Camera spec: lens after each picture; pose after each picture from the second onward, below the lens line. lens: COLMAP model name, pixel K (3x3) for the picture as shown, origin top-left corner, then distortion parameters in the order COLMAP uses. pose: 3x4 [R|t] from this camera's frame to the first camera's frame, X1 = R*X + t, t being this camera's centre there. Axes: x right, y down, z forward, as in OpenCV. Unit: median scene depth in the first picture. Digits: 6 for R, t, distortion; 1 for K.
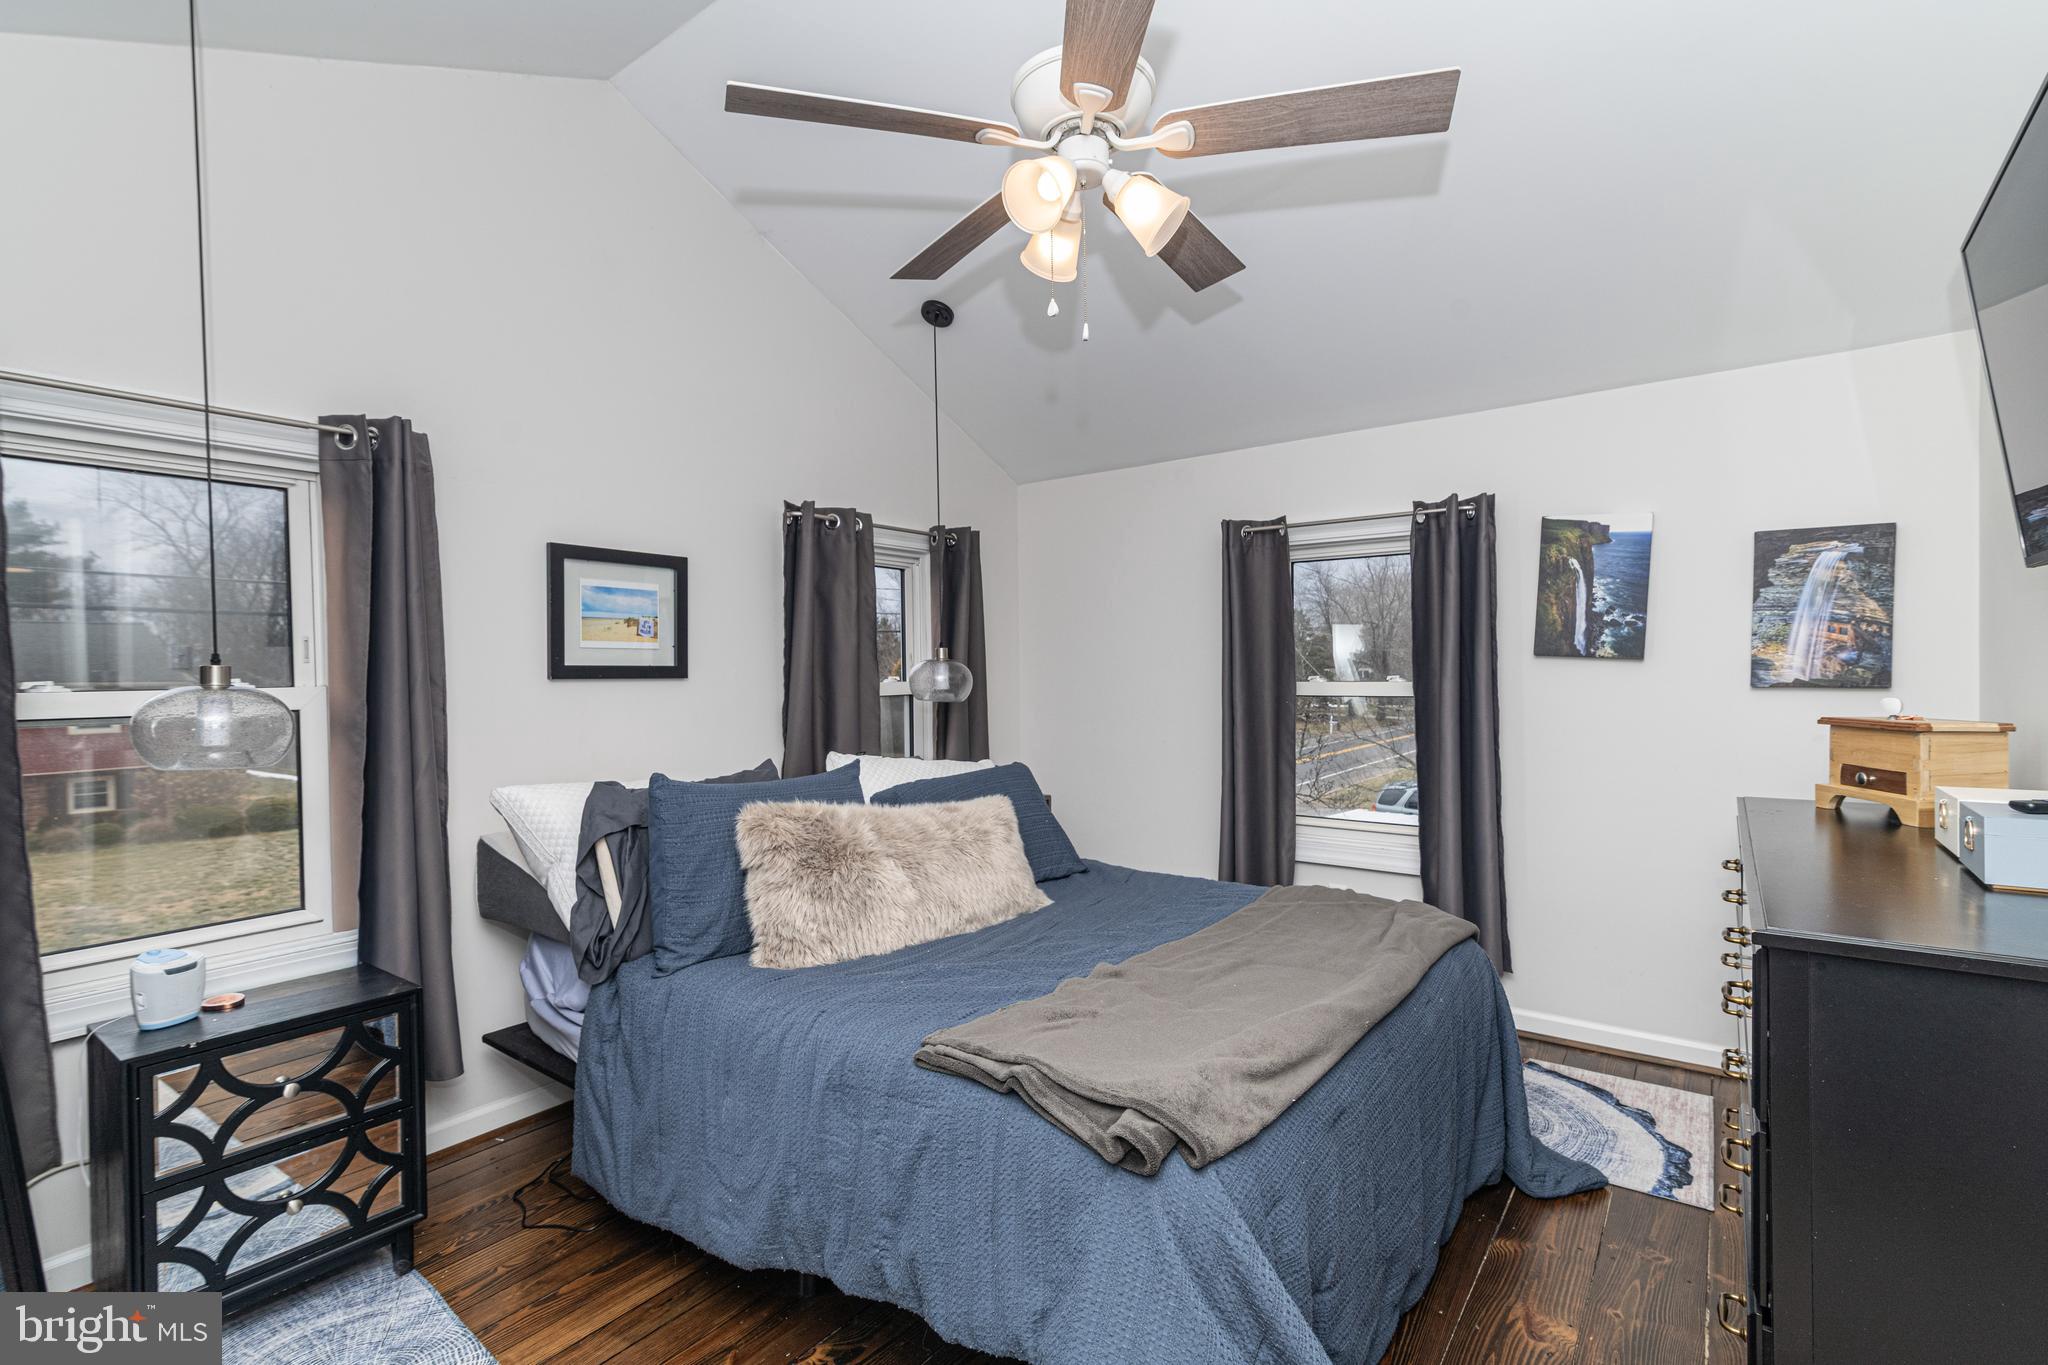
lens RADIAL K [[943.4, 0, 1021.8], [0, 943.4, 688.1], [0, 0, 1]] dist [0.010401, -0.001100]
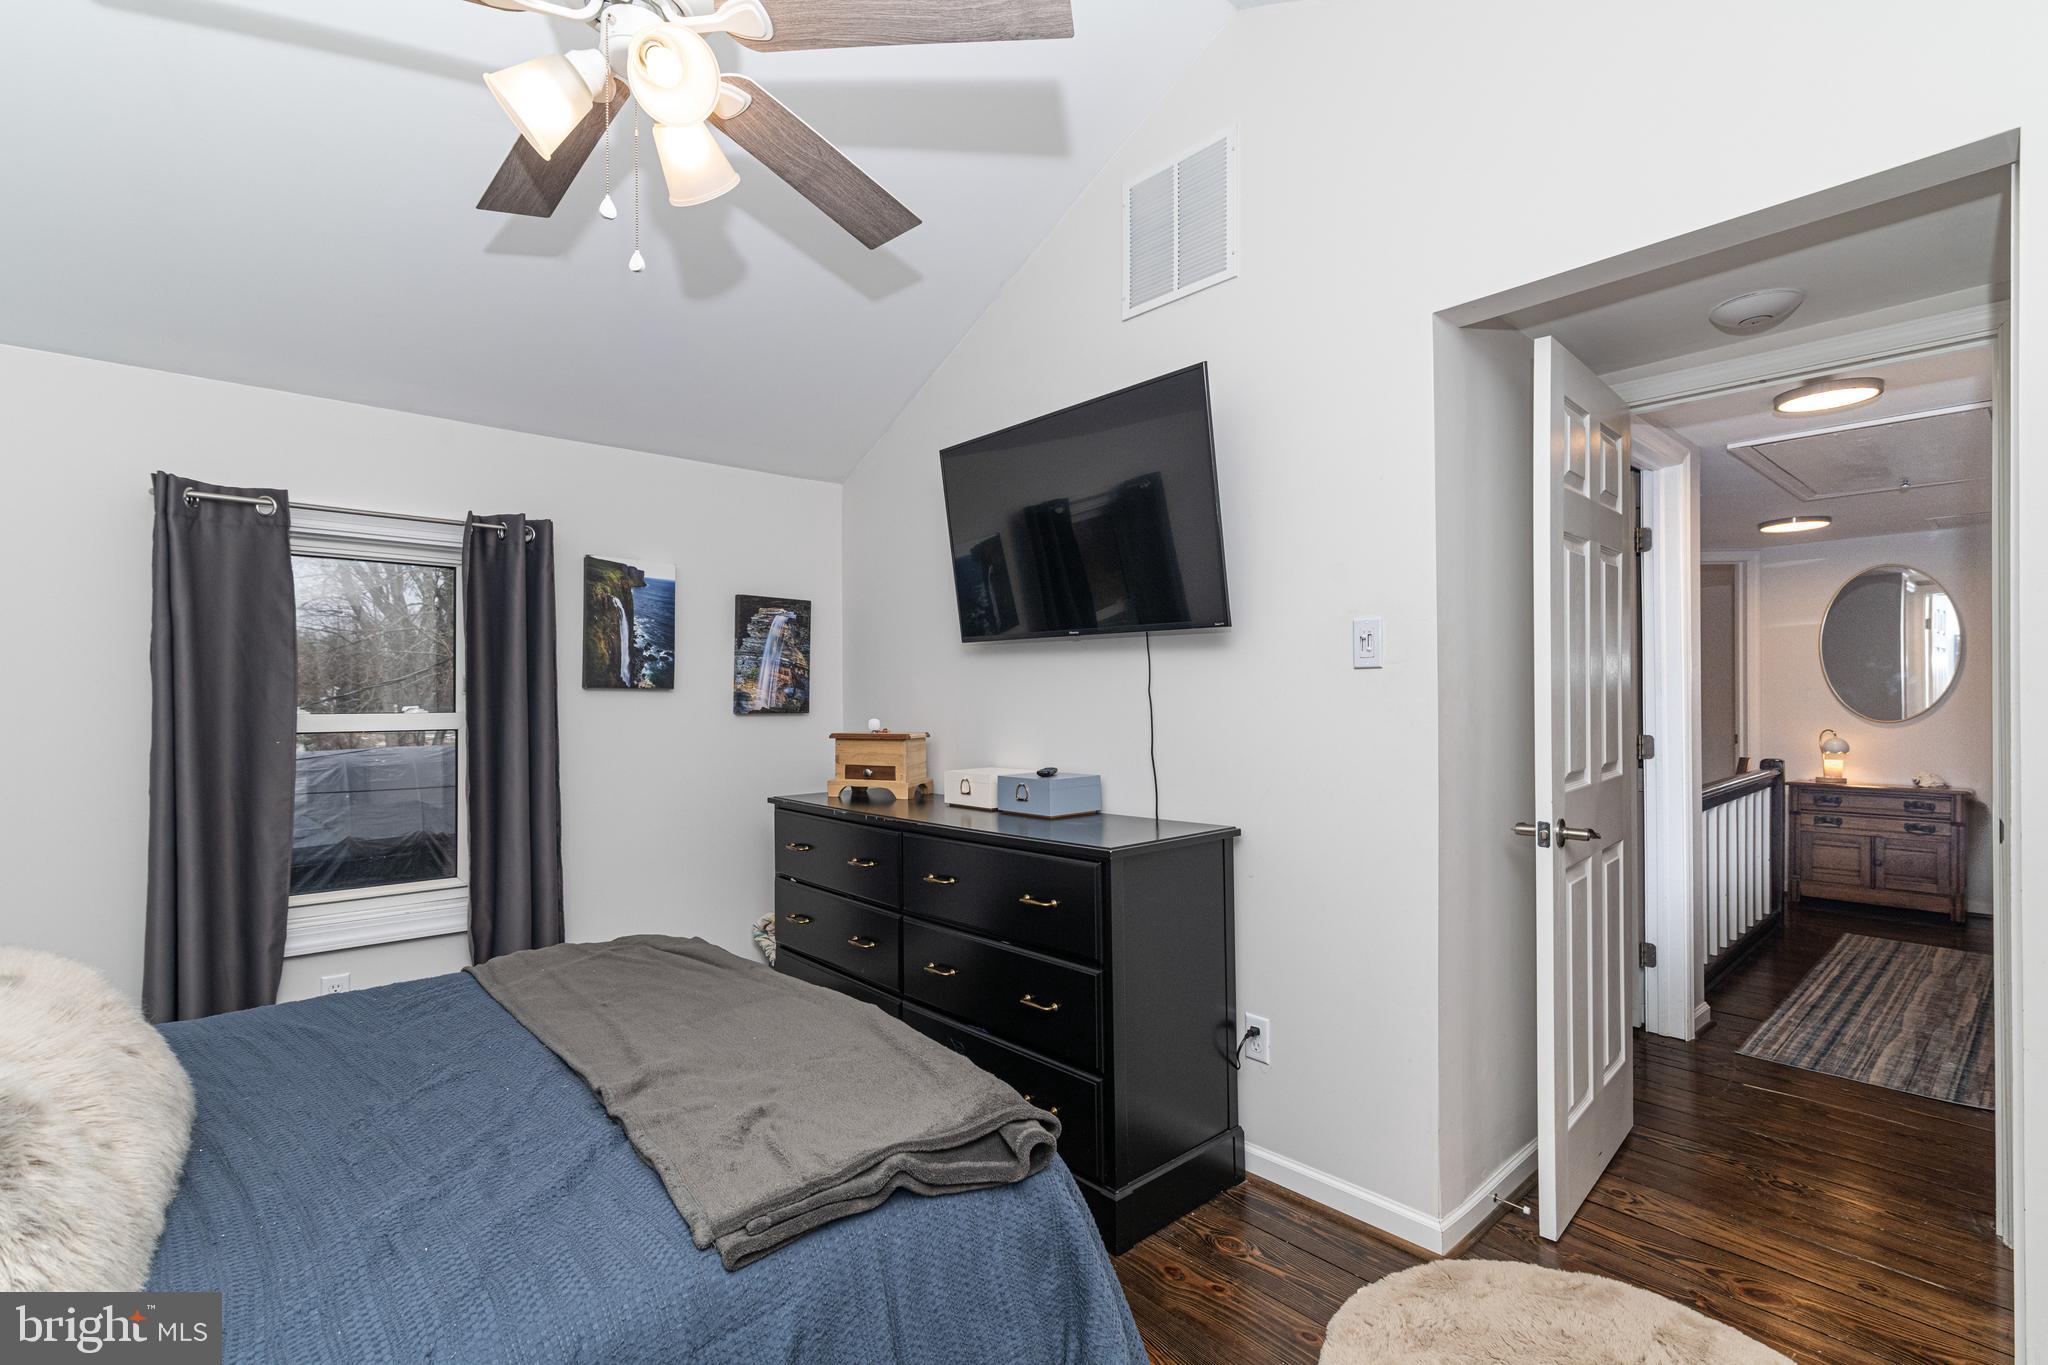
lens RADIAL K [[943.4, 0, 1026.8], [0, 943.4, 687.8], [0, 0, 1]] dist [0.010401, -0.001100]
pose [[0.191265, 0.016955, 0.981392, -0.400445], [0.017061, 0.999642, -0.020596, -0.002847], [-0.981390, 0.020682, 0.190907, 0.346584]]
